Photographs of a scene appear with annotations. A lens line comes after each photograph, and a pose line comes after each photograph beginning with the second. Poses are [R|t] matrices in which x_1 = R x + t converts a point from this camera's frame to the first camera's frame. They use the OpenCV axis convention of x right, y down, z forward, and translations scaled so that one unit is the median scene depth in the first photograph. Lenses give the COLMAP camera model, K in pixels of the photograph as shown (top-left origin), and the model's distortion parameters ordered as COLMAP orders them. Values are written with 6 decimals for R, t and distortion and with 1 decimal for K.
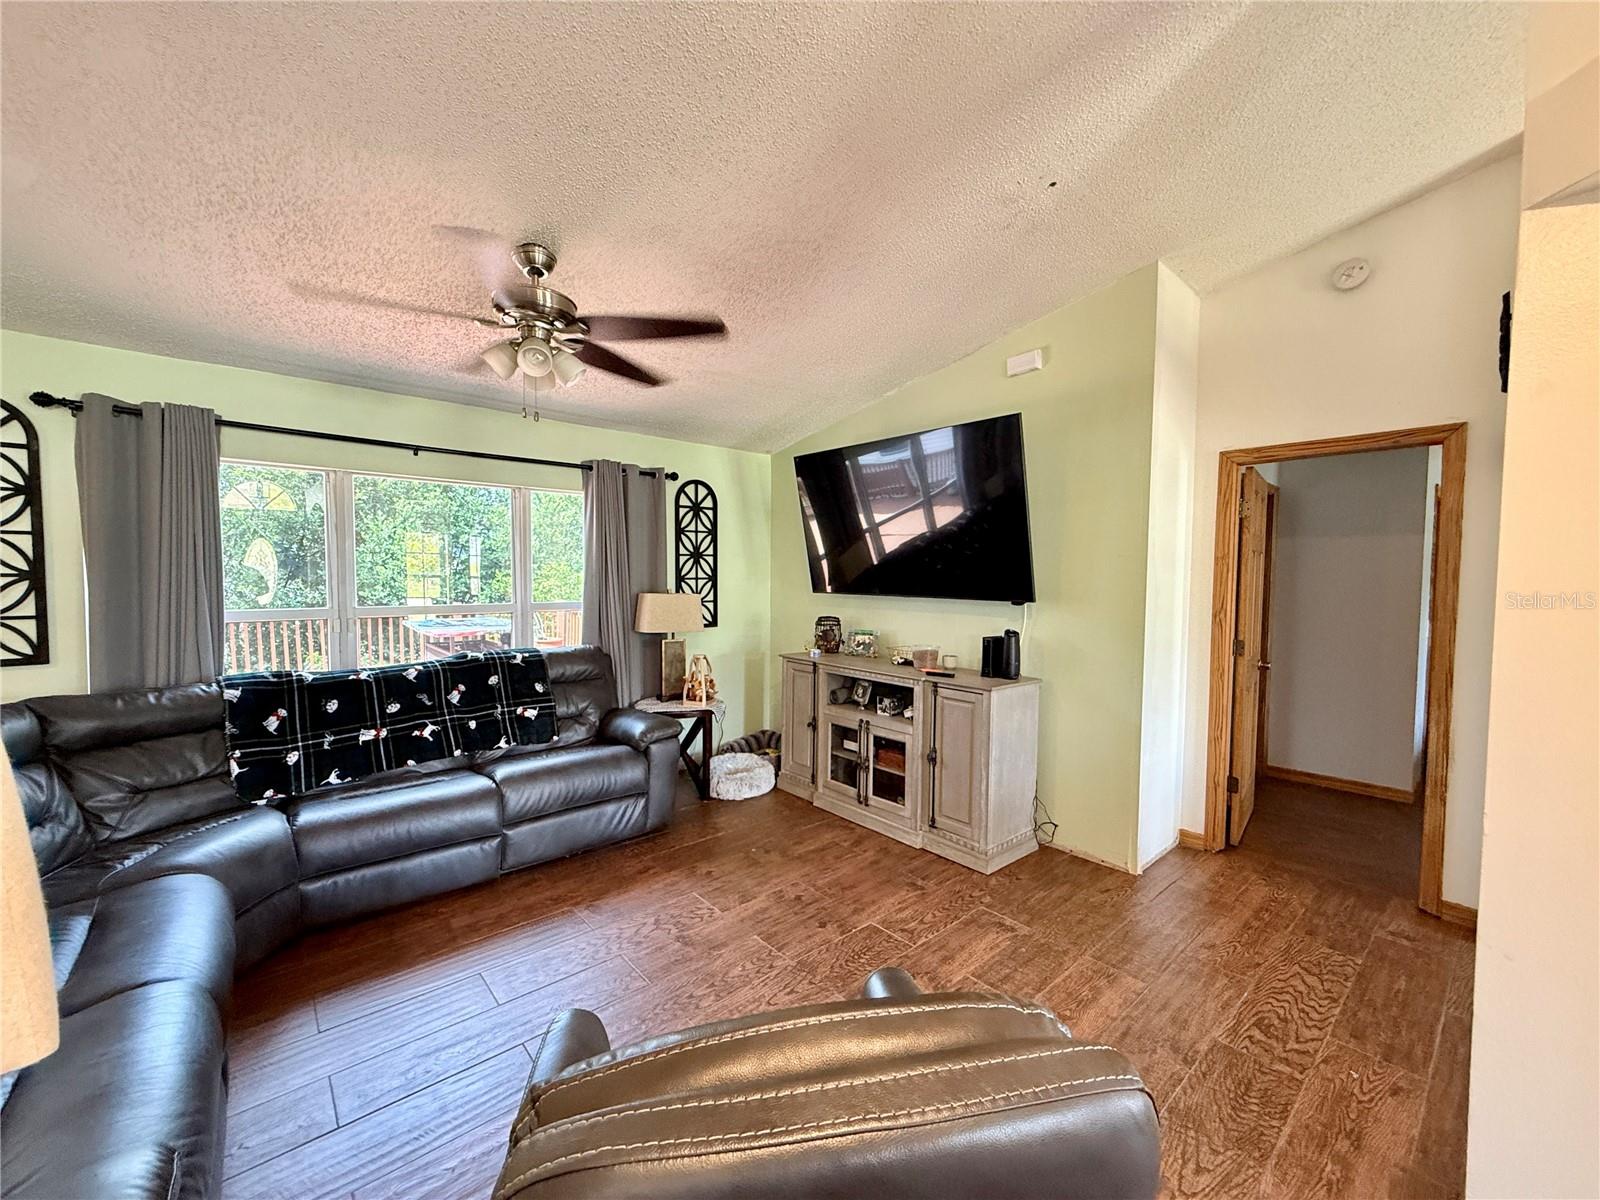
lens RADIAL K [[636.3, 0, 796.8], [0, 636.3, 604.1], [0, 0, 1]] dist [0.000610, 0.000293]
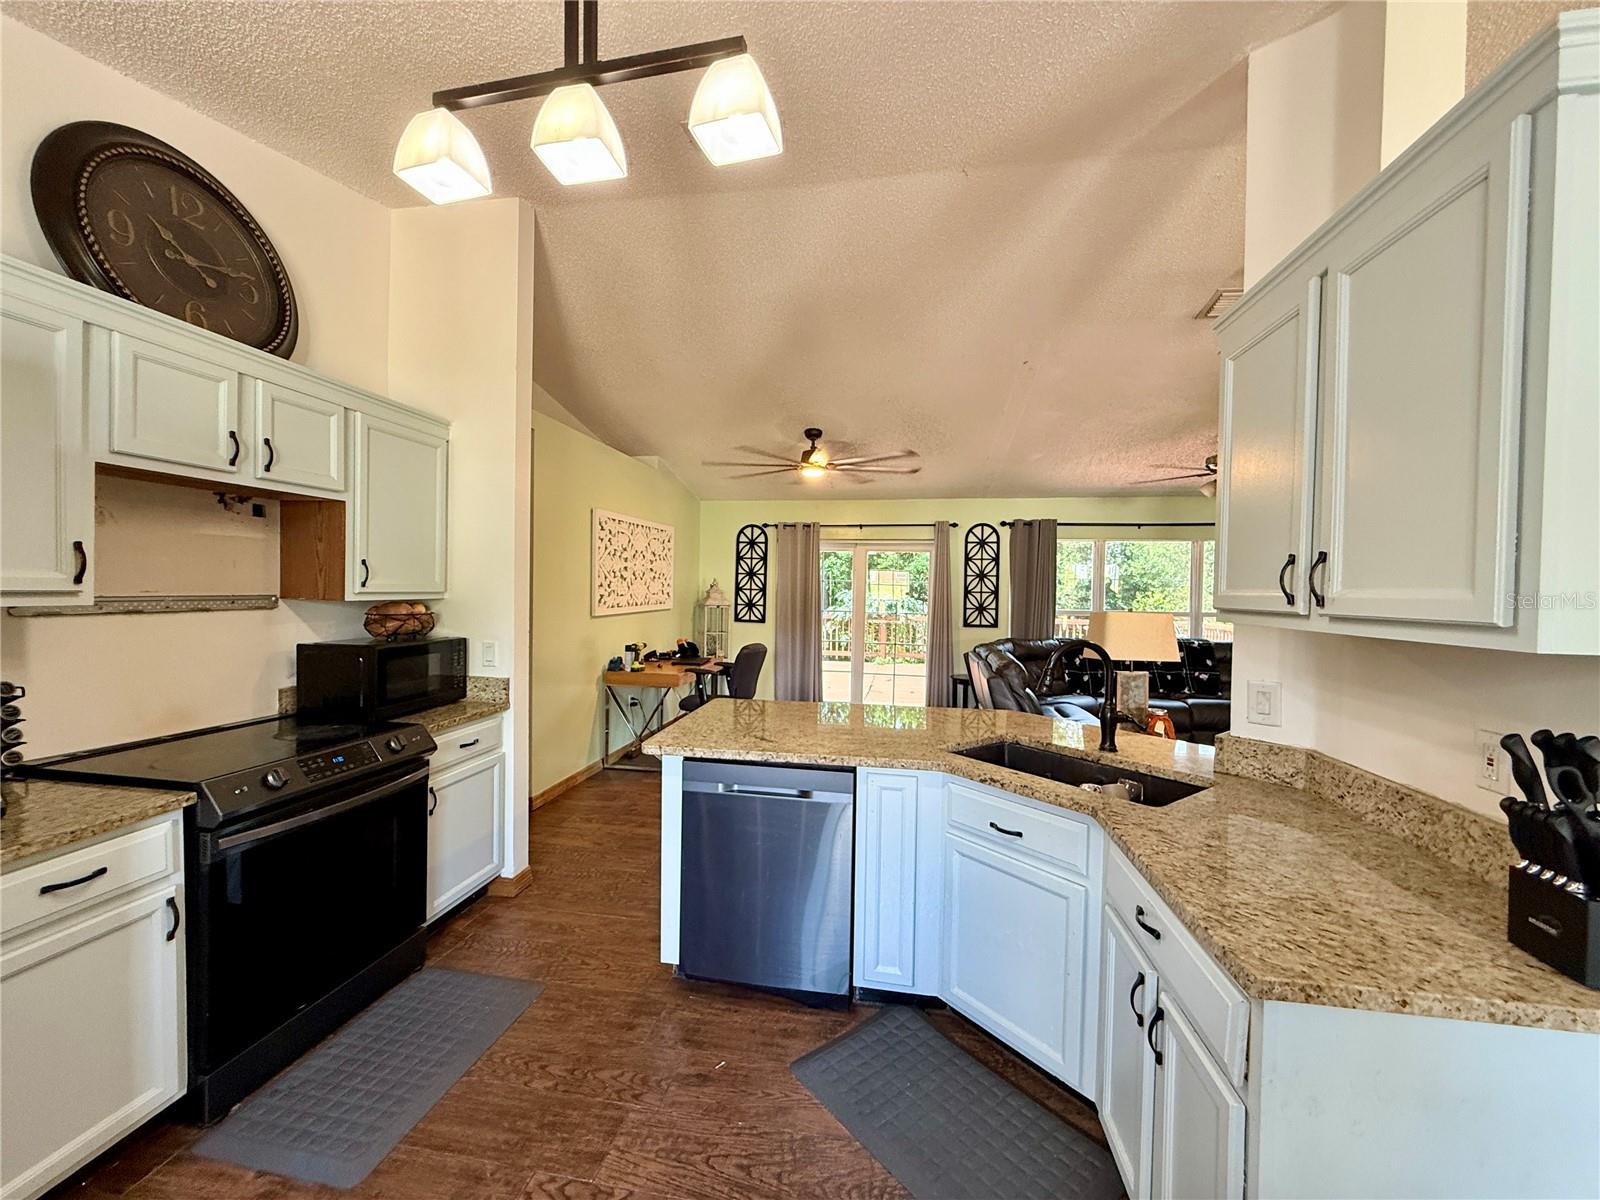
lens RADIAL K [[636.3, 0, 796.5], [0, 636.3, 605.1], [0, 0, 1]] dist [0.000610, 0.000293]
pose [[0.627620, 0.019709, -0.778271, 0.216998], [-0.046620, 0.998837, -0.012301, 0.055936], [0.777123, 0.044004, 0.627809, -0.926114]]
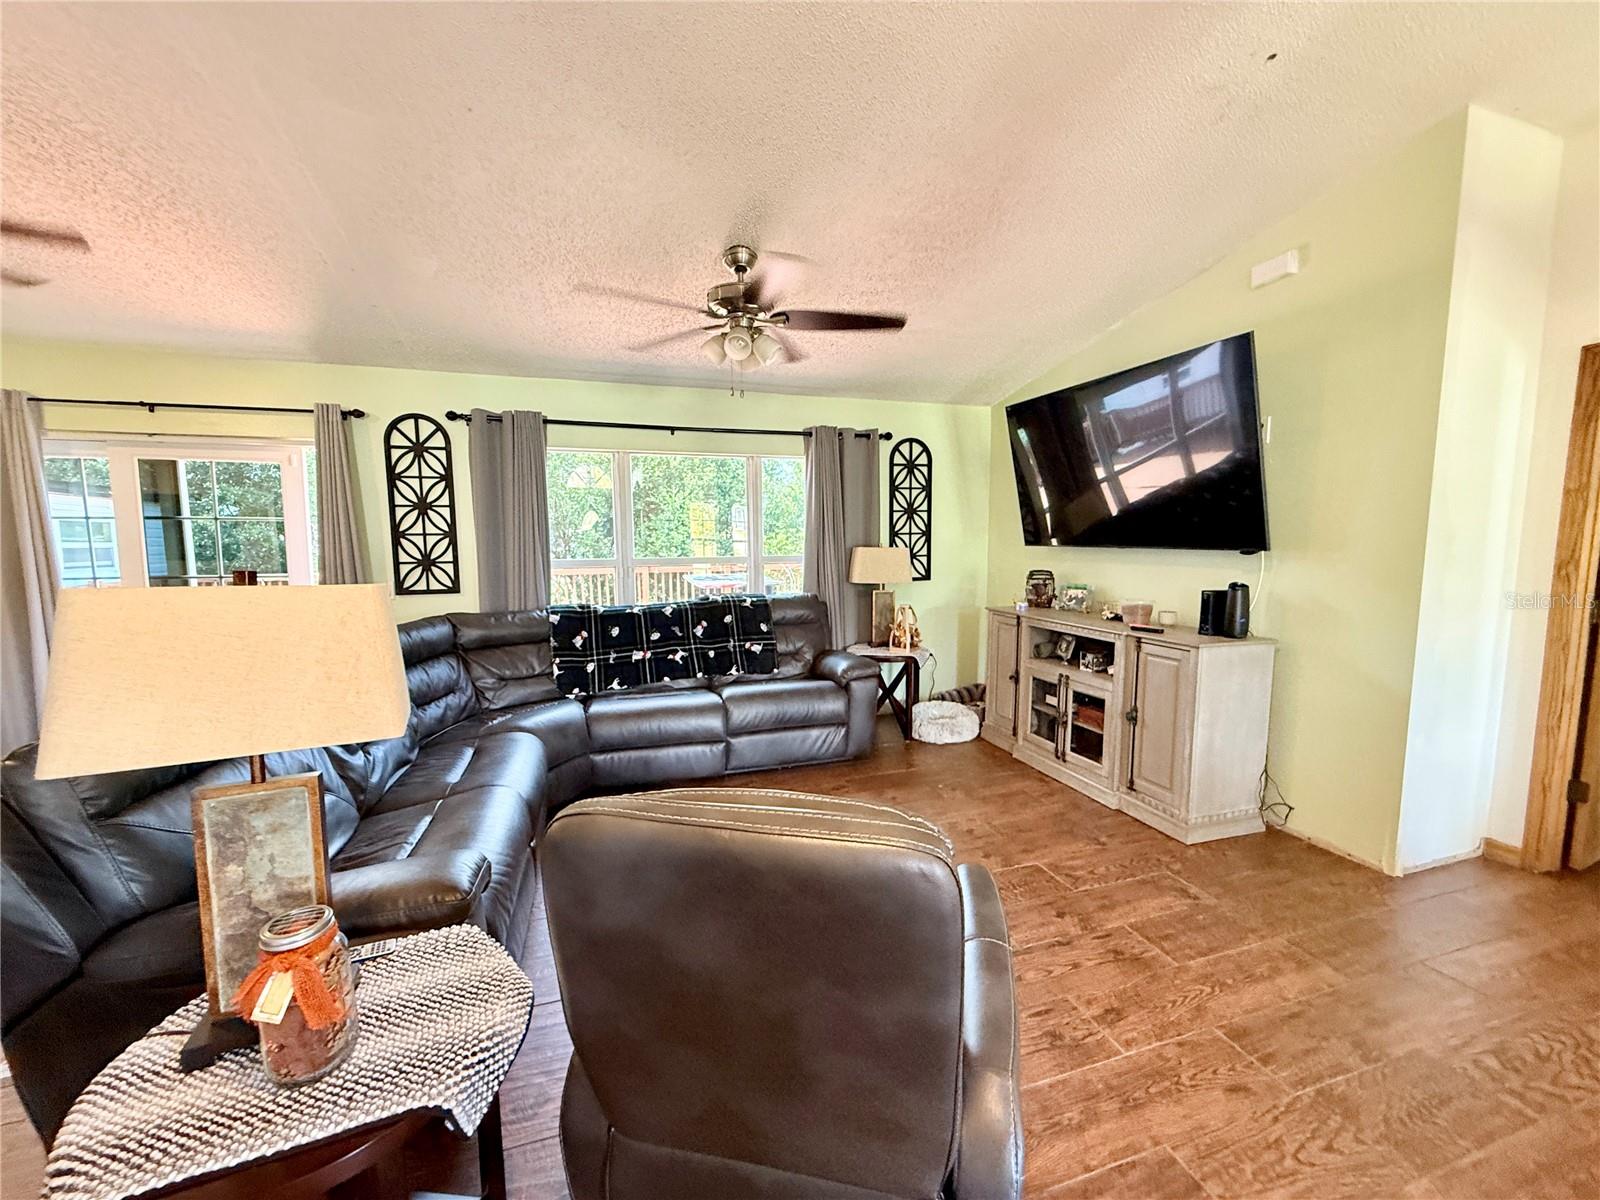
lens RADIAL K [[636.3, 0, 798.1], [0, 636.3, 604.1], [0, 0, 1]] dist [0.000610, 0.000293]
pose [[0.919066, 0.027584, -0.393137, 0.120572], [-0.004940, 0.998276, 0.058492, 0.020844], [0.394072, -0.051816, 0.917618, -0.053589]]
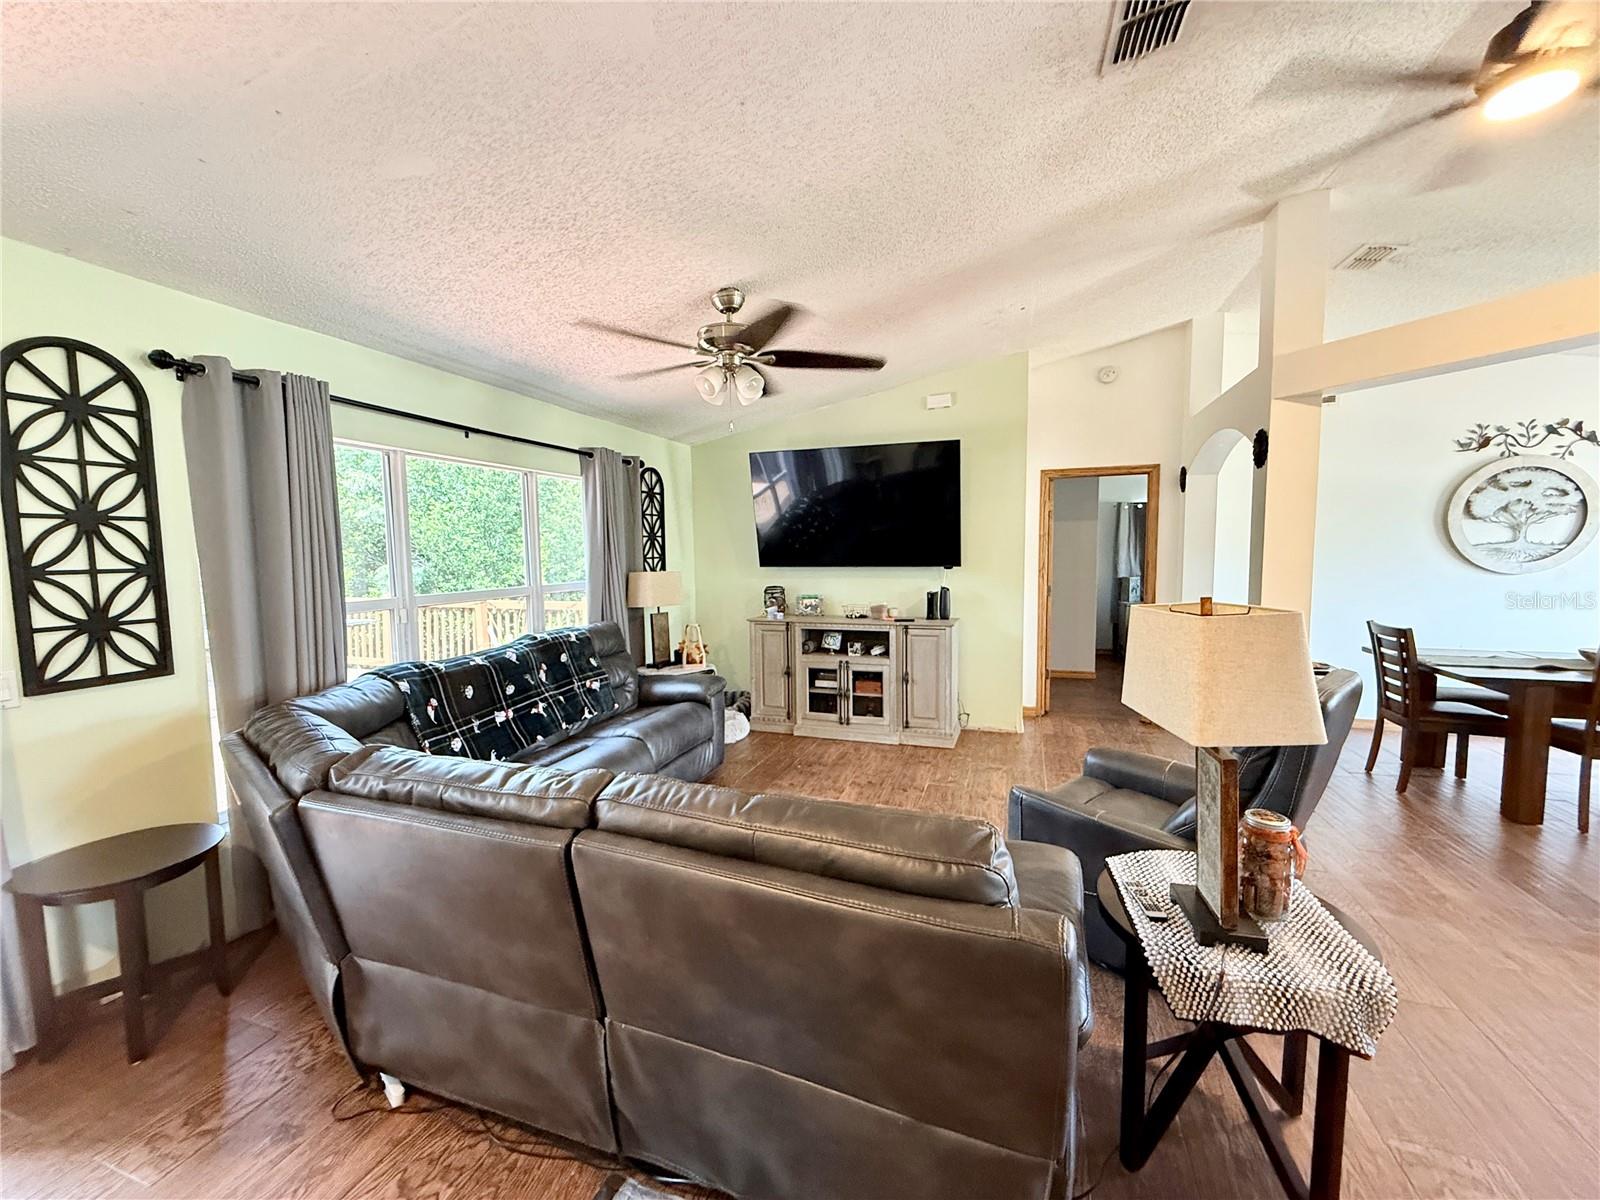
lens RADIAL K [[636.3, 0, 797.4], [0, 636.3, 601.4], [0, 0, 1]] dist [0.000610, 0.000293]
pose [[0.870636, -0.059388, 0.488330, -0.662652], [0.043807, 0.998102, 0.043280, -0.002468], [-0.489973, -0.016289, 0.871585, -0.109744]]
